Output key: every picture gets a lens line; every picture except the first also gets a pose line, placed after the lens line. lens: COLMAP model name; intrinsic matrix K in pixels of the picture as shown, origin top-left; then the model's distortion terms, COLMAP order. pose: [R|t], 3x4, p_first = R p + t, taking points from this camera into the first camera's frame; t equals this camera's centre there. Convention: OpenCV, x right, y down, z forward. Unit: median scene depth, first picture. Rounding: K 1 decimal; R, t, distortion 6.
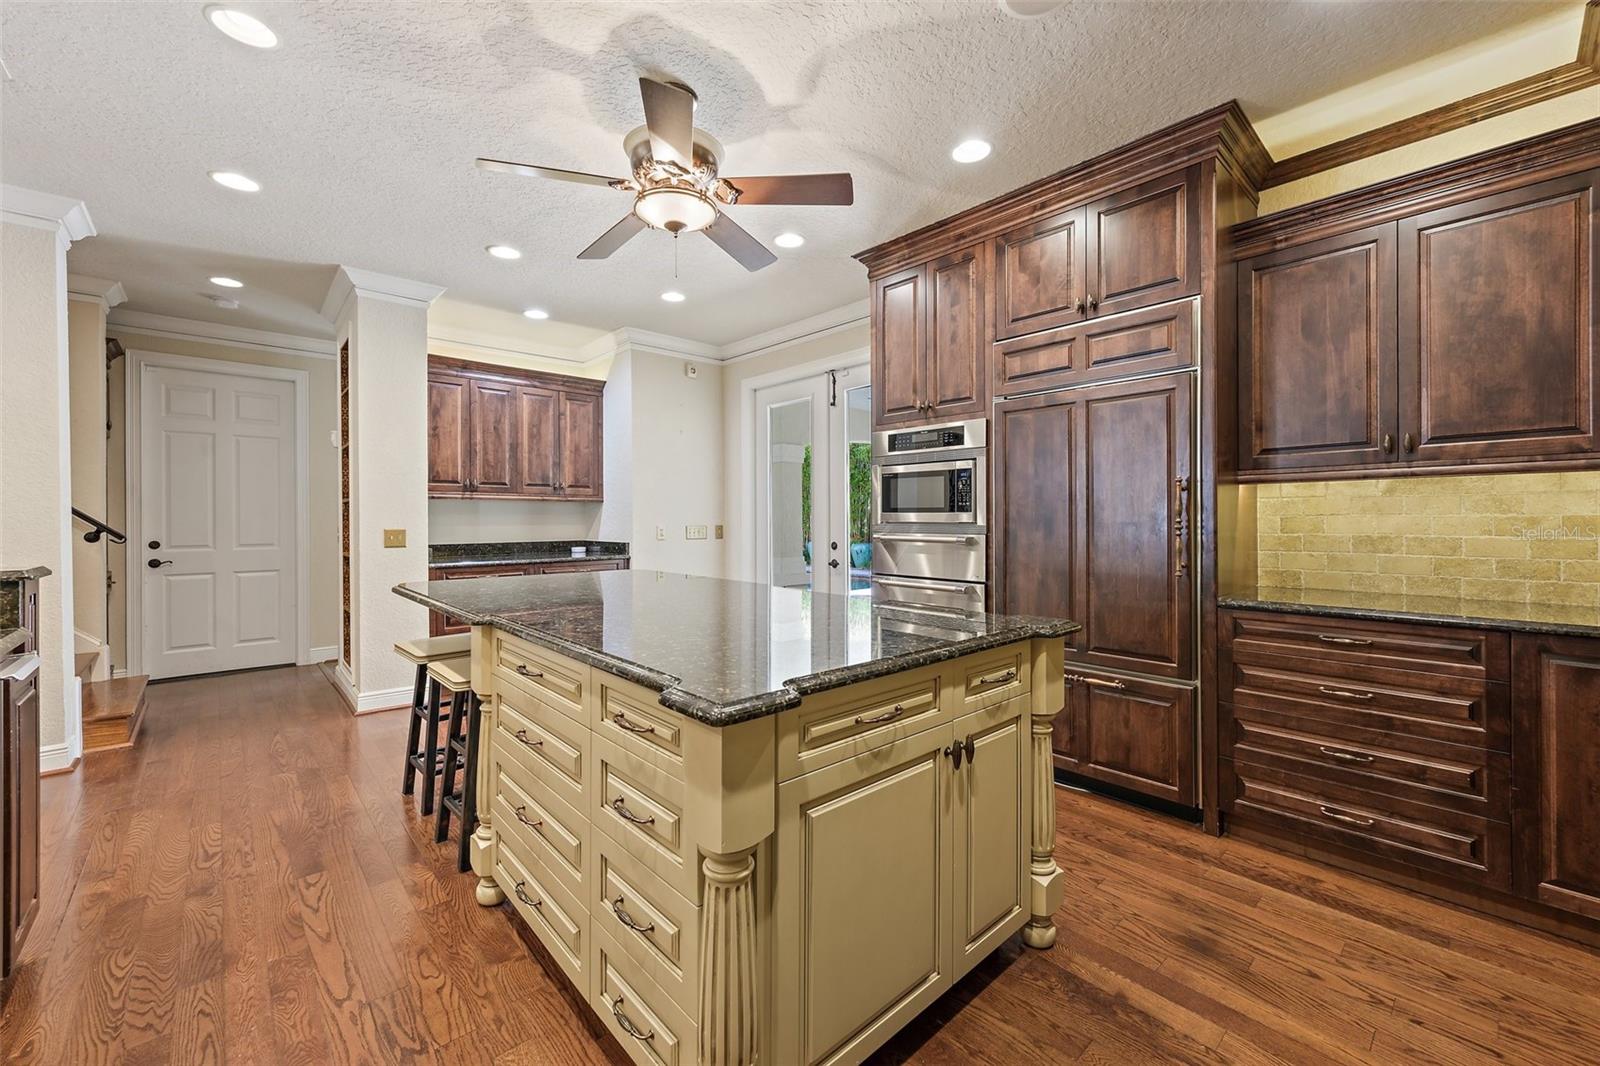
lens RADIAL K [[641.7, 0, 801.8], [0, 641.7, 524.5], [0, 0, 1]] dist [0.007152, 0.000501]
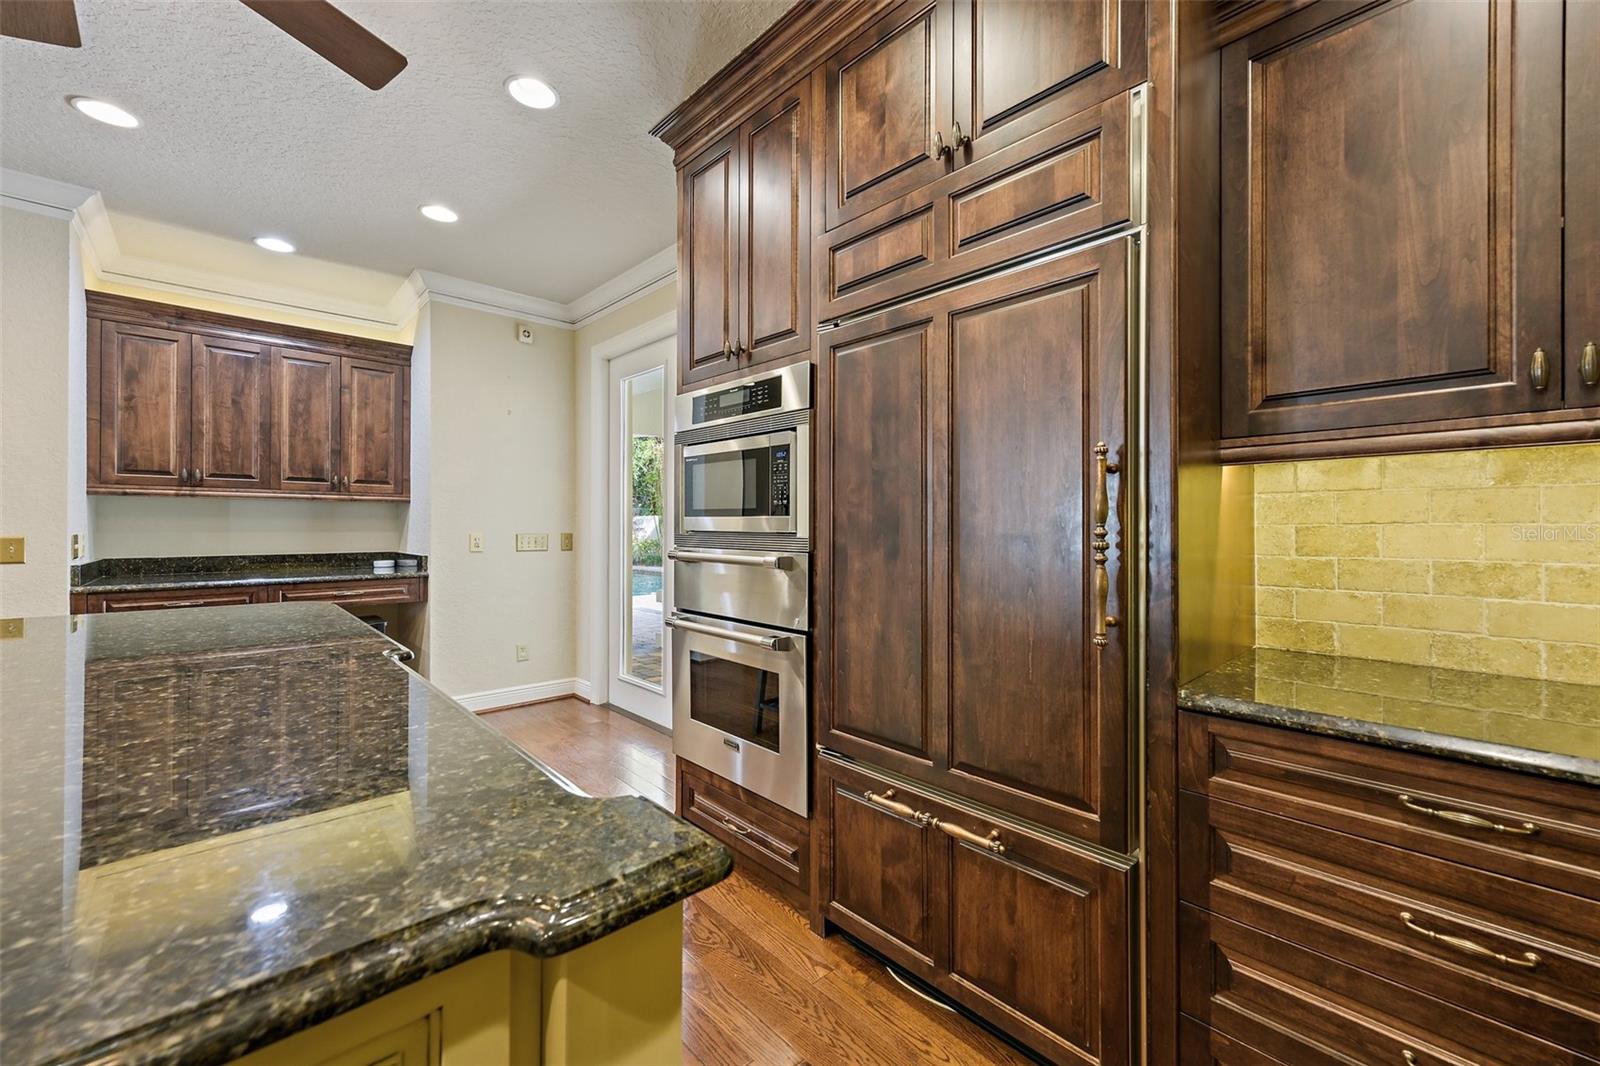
lens RADIAL K [[641.7, 0, 798.7], [0, 641.7, 528.6], [0, 0, 1]] dist [0.007152, 0.000501]
pose [[0.999926, 0.004809, 0.011172, 0.312523], [-0.004764, 0.999980, -0.004053, -0.005293], [-0.011191, 0.003999, 0.999929, 0.455763]]
